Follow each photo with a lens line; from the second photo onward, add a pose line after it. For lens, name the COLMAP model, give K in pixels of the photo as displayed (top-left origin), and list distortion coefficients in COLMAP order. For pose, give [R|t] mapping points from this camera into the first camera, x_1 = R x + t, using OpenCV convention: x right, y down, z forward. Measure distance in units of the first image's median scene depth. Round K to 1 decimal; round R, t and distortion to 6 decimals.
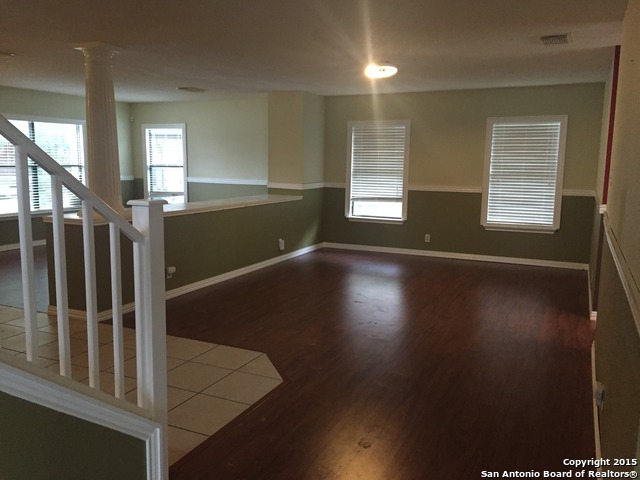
lens RADIAL K [[545.7, 0, 319.3], [0, 545.7, 236.9], [0, 0, 1]] dist [0.082143, -0.098332]
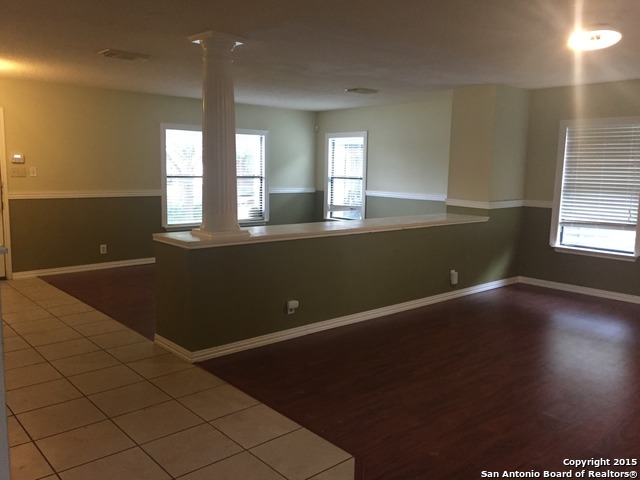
lens RADIAL K [[545.7, 0, 319.3], [0, 545.7, 236.9], [0, 0, 1]] dist [0.082143, -0.098332]
pose [[0.919282, 0.053156, -0.389994, 0.052018], [-0.061211, 0.998091, -0.008246, -0.023204], [0.388811, 0.031452, 0.920781, 0.165476]]
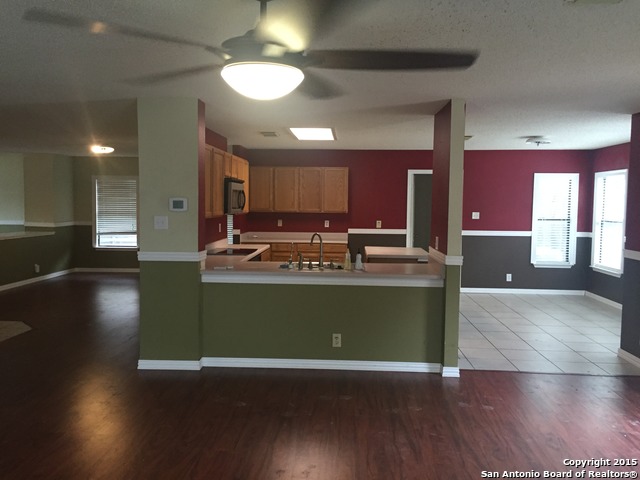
lens RADIAL K [[545.7, 0, 319.3], [0, 545.7, 236.9], [0, 0, 1]] dist [0.082143, -0.098332]
pose [[0.925726, -0.029058, 0.377077, 0.052777], [0.057028, 0.996369, -0.063223, 0.054351], [-0.373871, 0.080031, 0.924022, -0.438254]]
